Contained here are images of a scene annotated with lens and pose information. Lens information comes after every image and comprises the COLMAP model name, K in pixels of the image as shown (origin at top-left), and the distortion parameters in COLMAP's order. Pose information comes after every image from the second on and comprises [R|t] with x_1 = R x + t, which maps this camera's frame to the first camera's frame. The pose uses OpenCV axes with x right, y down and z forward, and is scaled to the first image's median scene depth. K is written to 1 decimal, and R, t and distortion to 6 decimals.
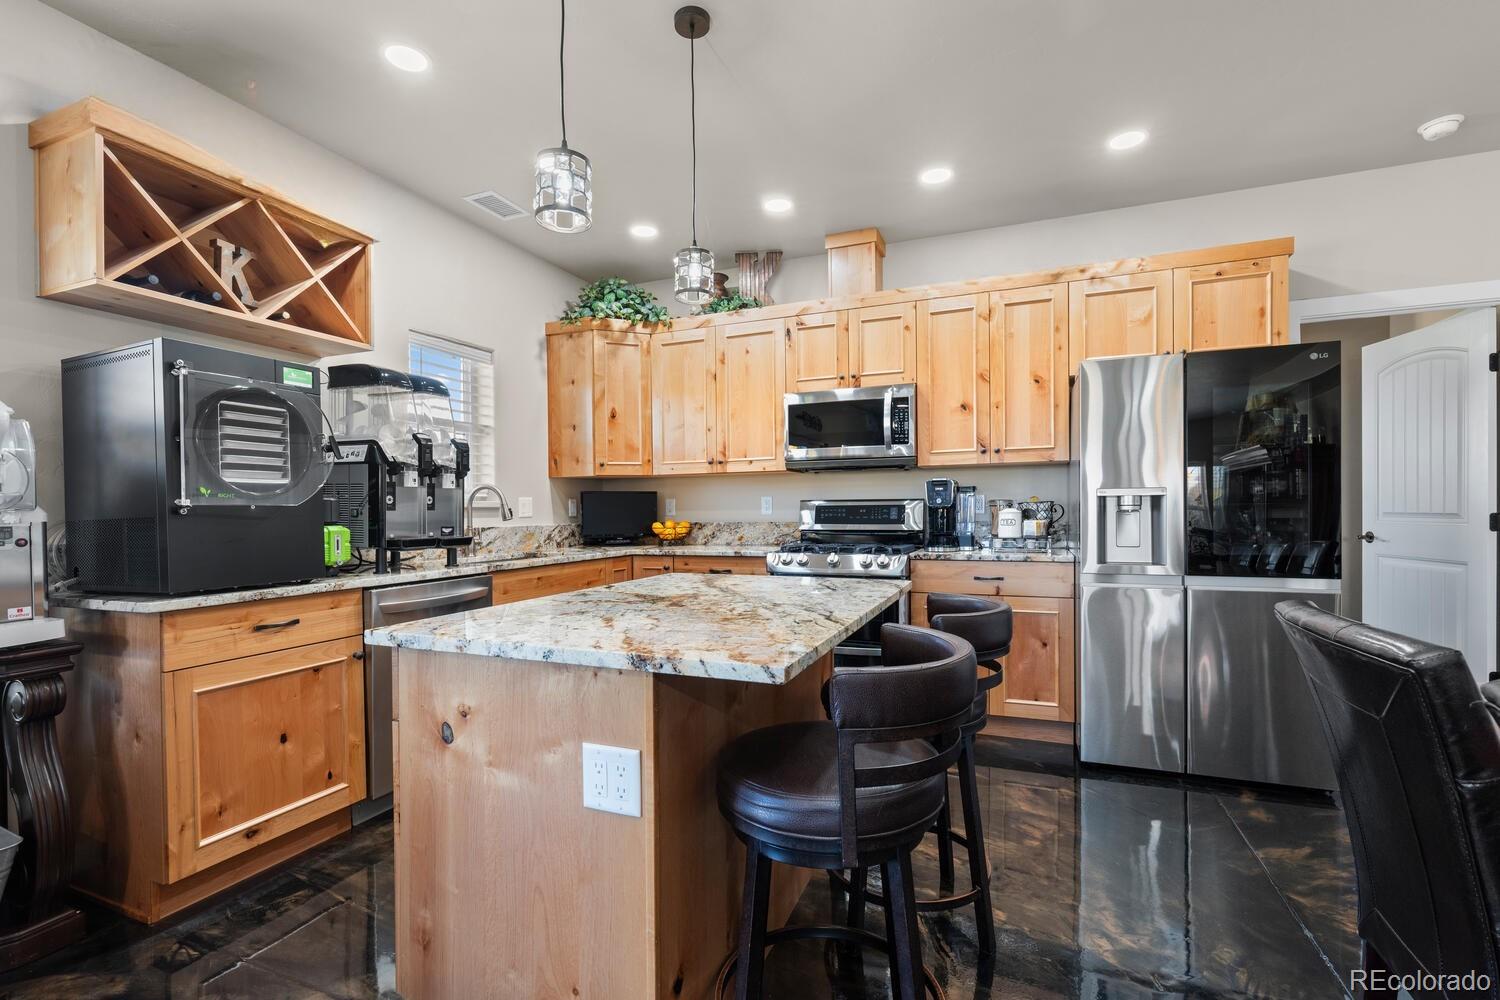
lens RADIAL K [[668.7, 0, 727.6], [0, 668.7, 519.9], [0, 0, 1]] dist [-0.005567, 0.000777]
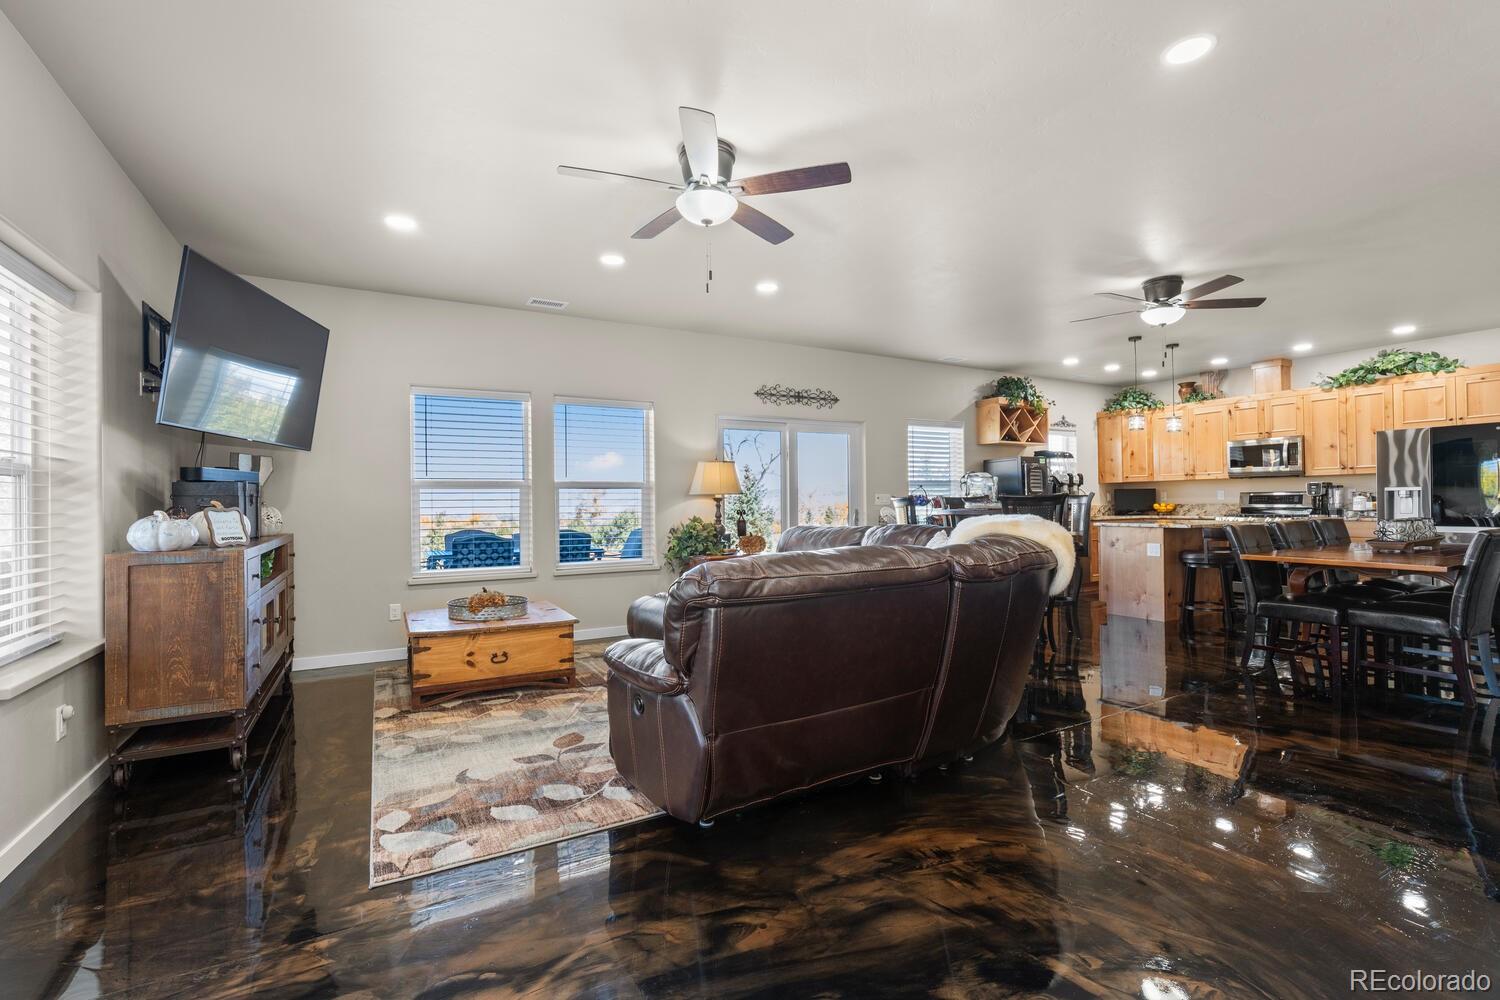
lens RADIAL K [[668.7, 0, 750.4], [0, 668.7, 495.6], [0, 0, 1]] dist [-0.005567, 0.000777]
pose [[0.807428, -0.006224, -0.589933, 0.119441], [-0.005201, 0.999830, -0.017667, 0.026400], [0.589943, 0.017333, 0.807259, -1.694604]]
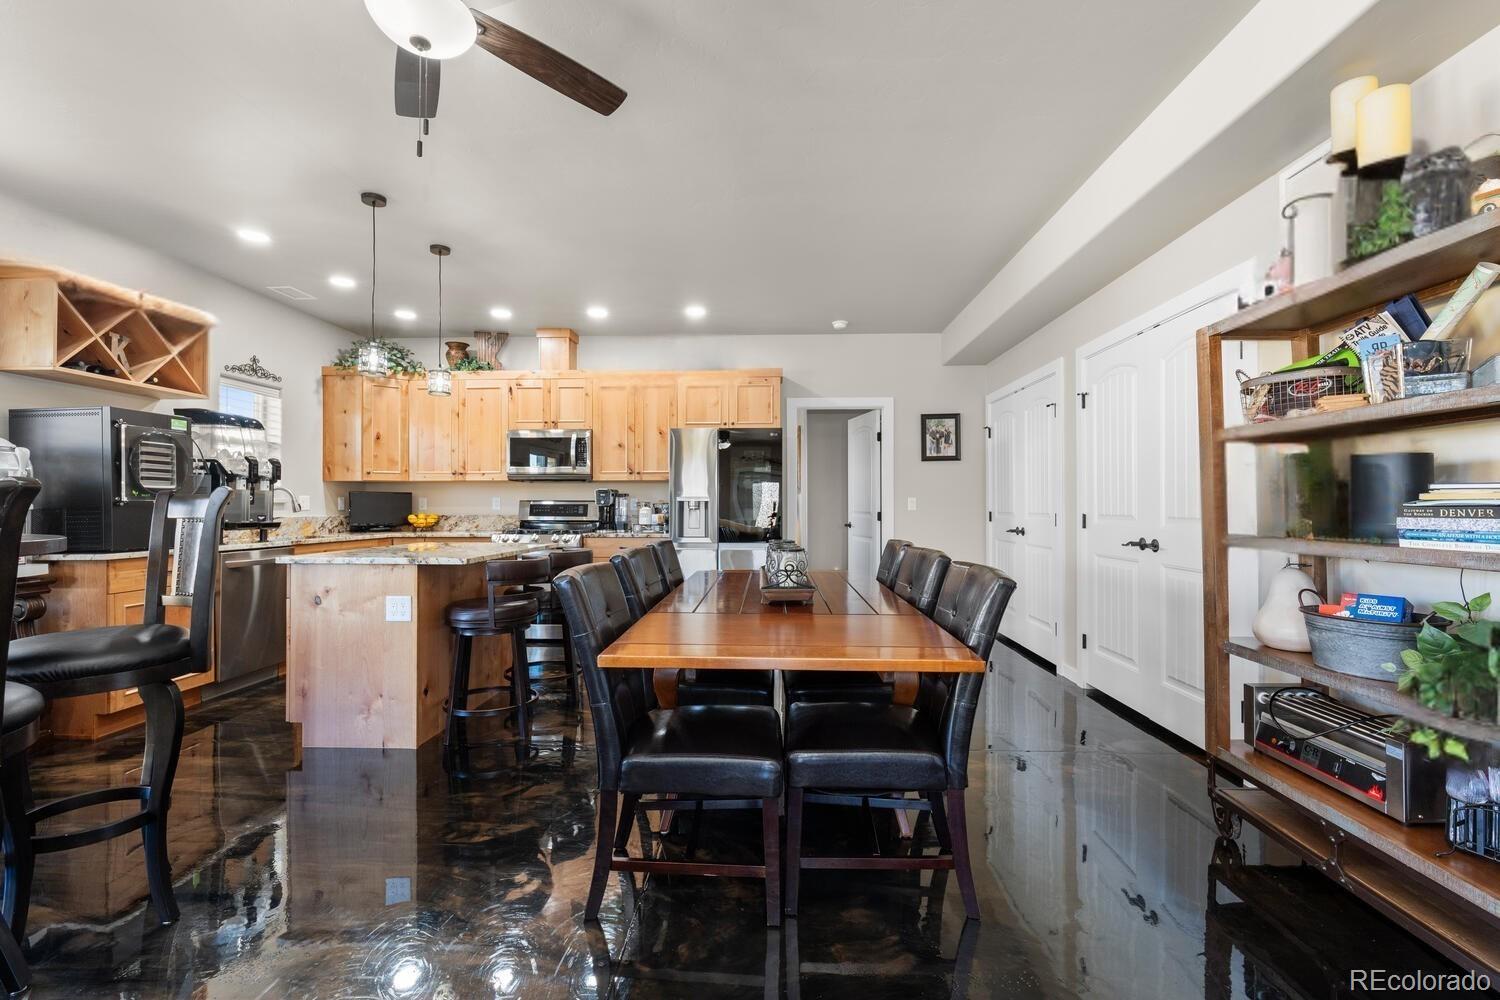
lens RADIAL K [[668.7, 0, 750.5], [0, 668.7, 504.7], [0, 0, 1]] dist [-0.005567, 0.000777]
pose [[0.930633, 0.010695, 0.365797, 0.049955], [-0.003519, 0.999788, -0.020277, 0.010243], [-0.365936, 0.017583, 0.930474, -0.660809]]
